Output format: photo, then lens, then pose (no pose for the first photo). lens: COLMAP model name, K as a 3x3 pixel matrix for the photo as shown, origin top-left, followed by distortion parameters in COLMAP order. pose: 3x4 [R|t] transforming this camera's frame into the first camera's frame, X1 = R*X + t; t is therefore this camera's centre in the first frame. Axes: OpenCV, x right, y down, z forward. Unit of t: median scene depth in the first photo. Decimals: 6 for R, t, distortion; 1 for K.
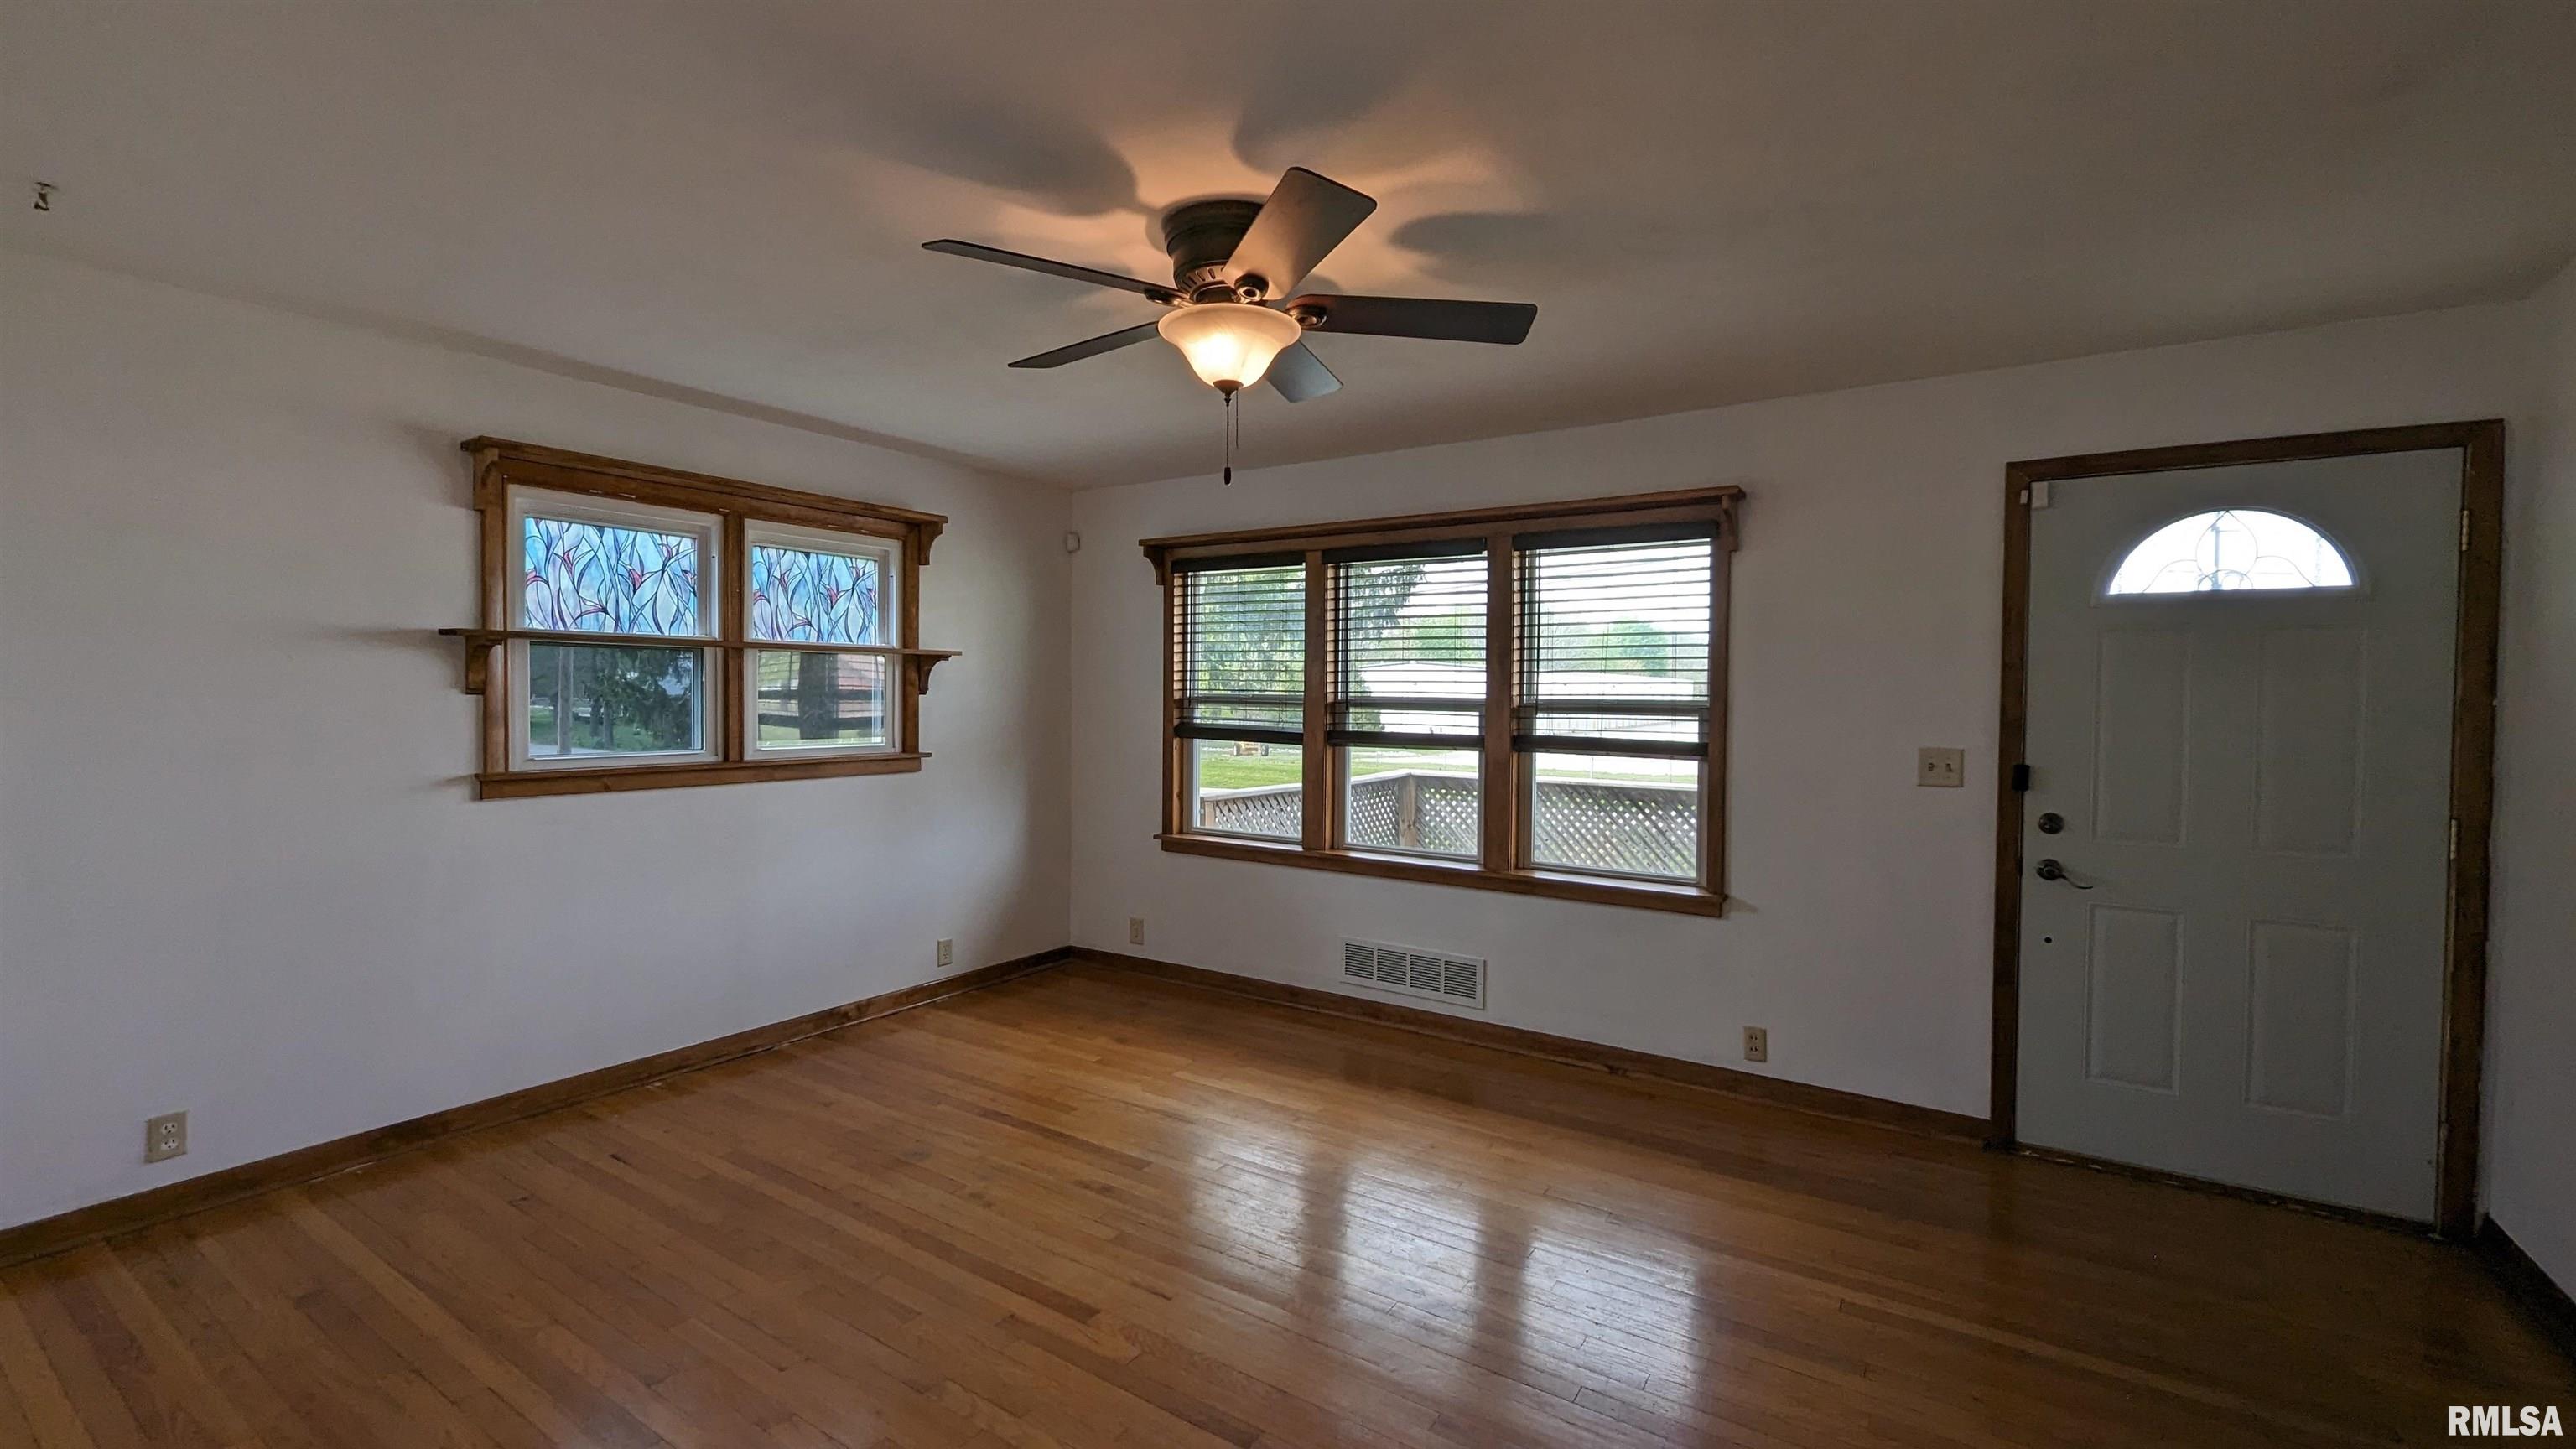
lens RADIAL K [[1064.0, 0, 1275.6], [0, 1064.0, 716.1], [0, 0, 1]] dist [0.003342, -0.000161]
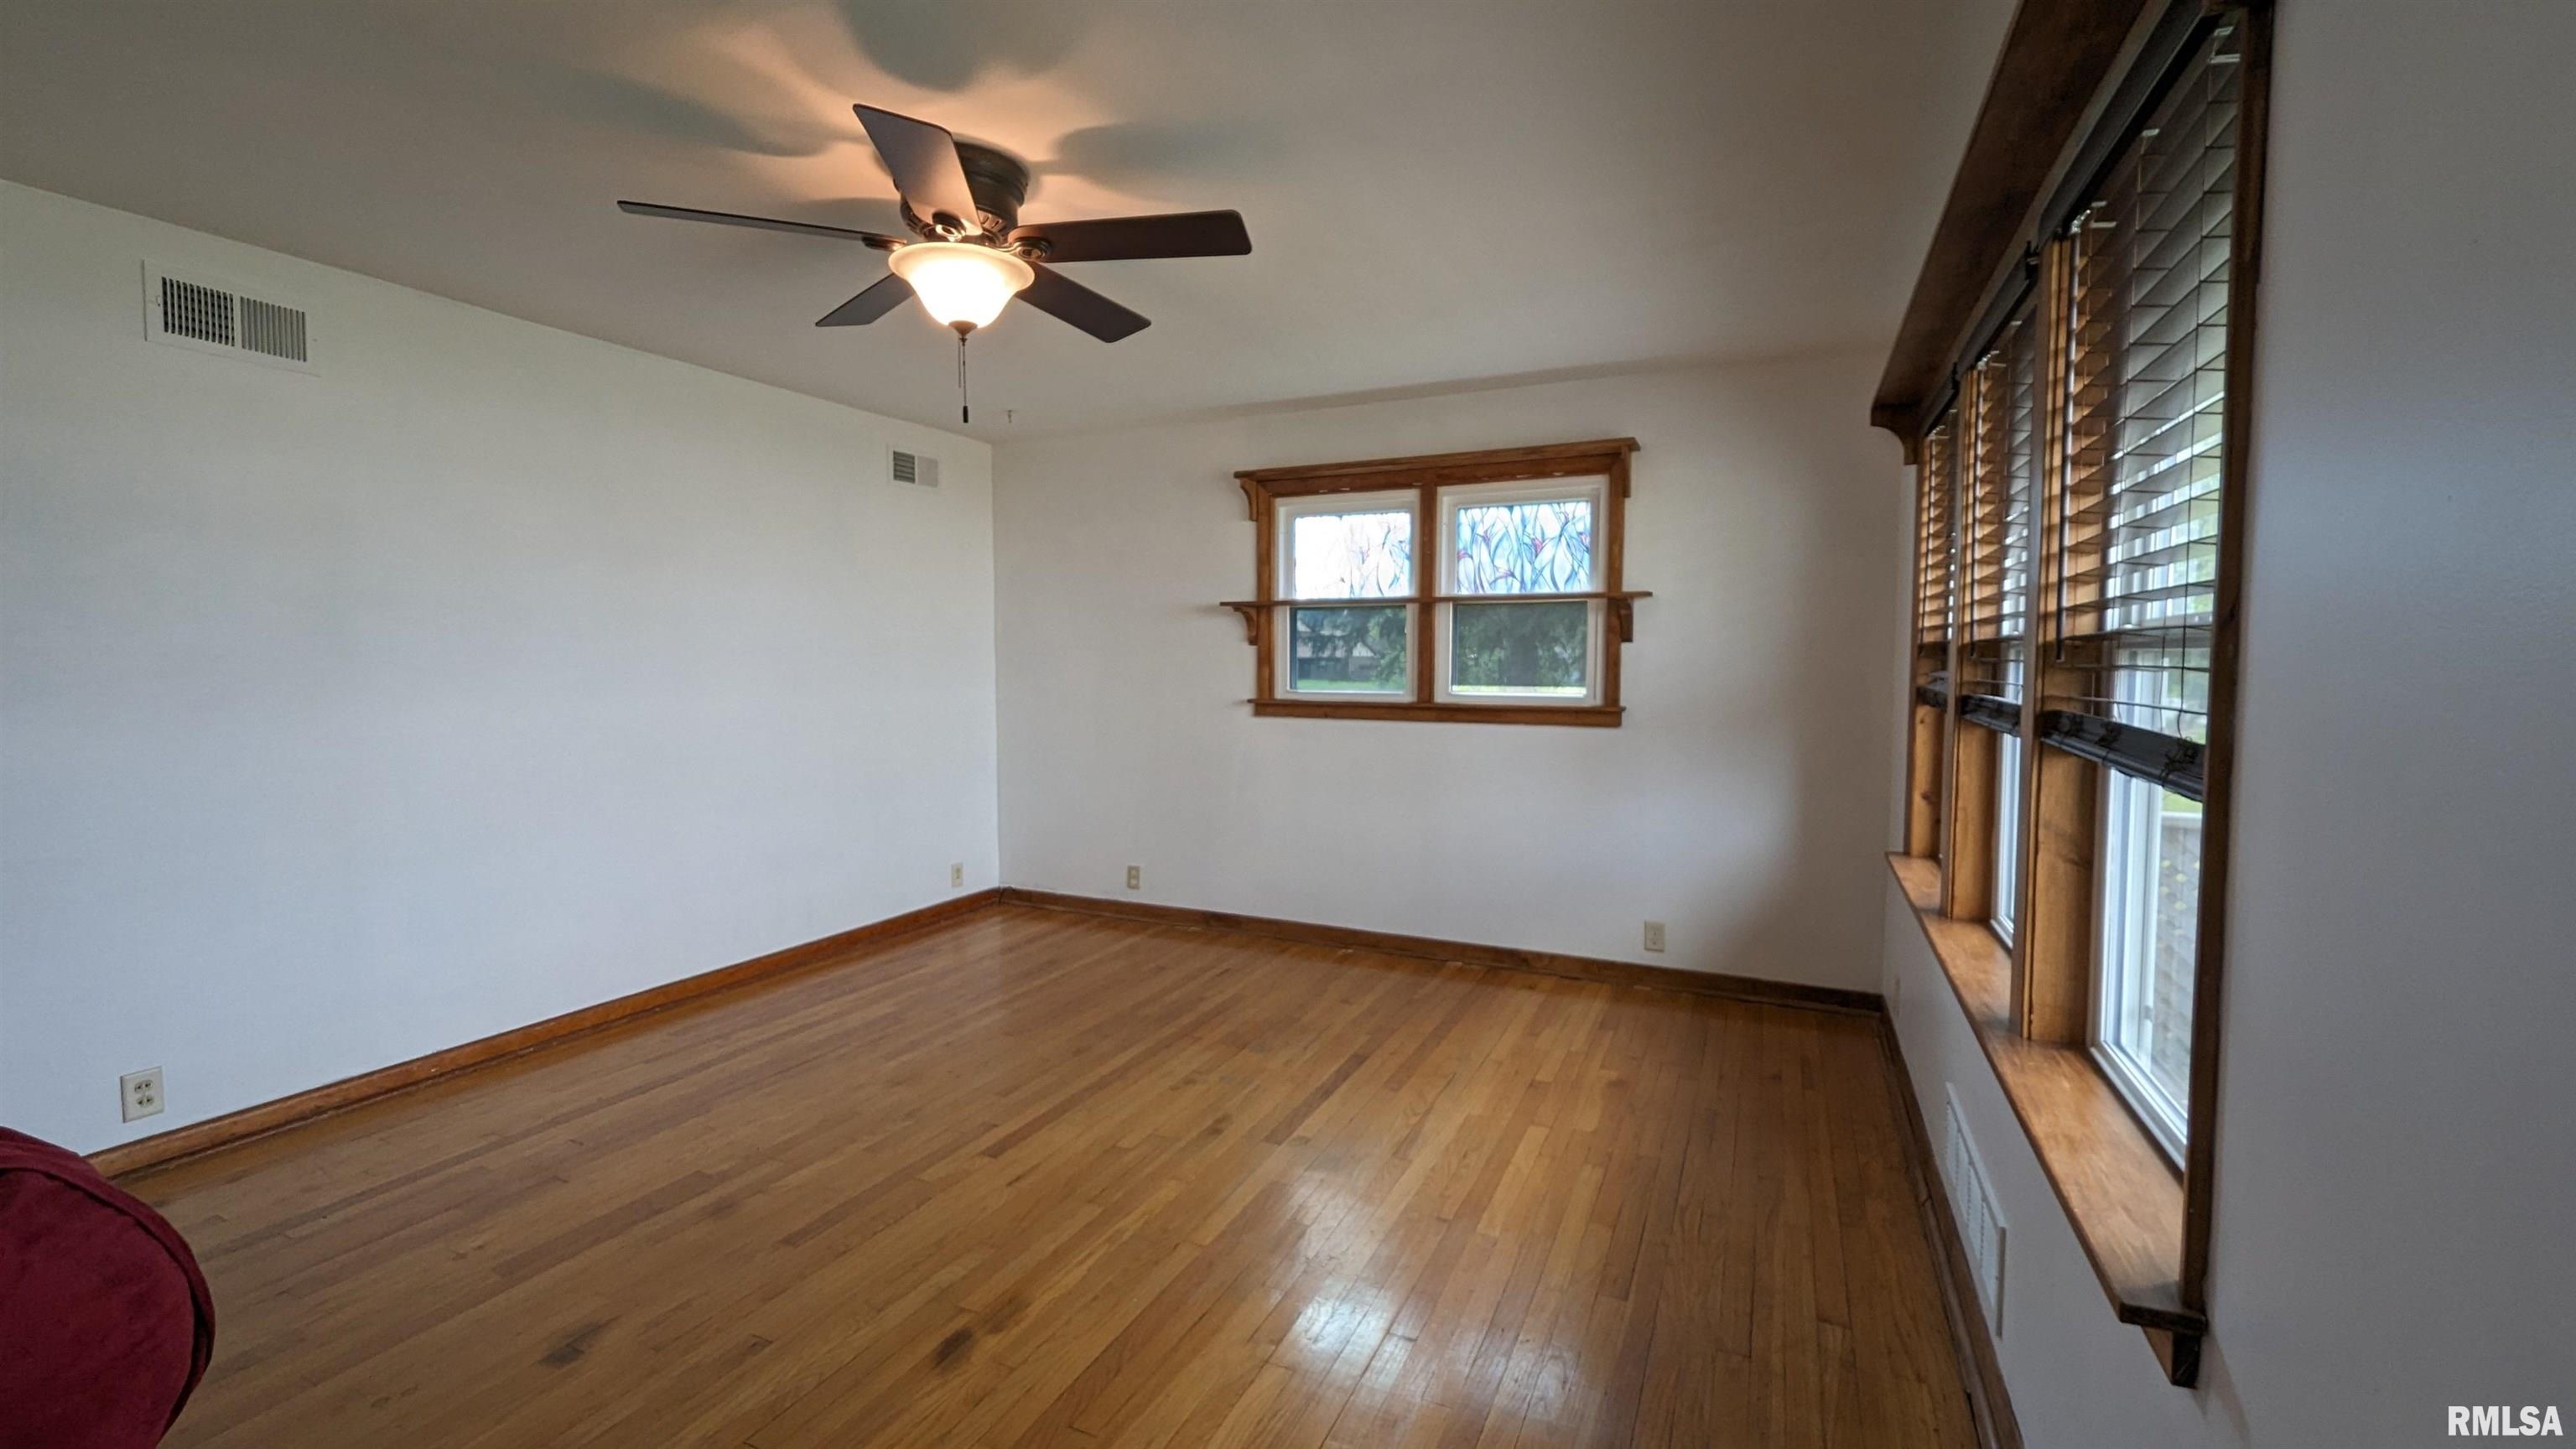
lens RADIAL K [[1064.0, 0, 1275.6], [0, 1064.0, 716.1], [0, 0, 1]] dist [0.003342, -0.000161]
pose [[0.143121, 0.051592, -0.988360, 0.599426], [-0.018664, 0.998603, 0.049424, 0.003767], [0.989529, 0.011373, 0.143884, 0.668925]]
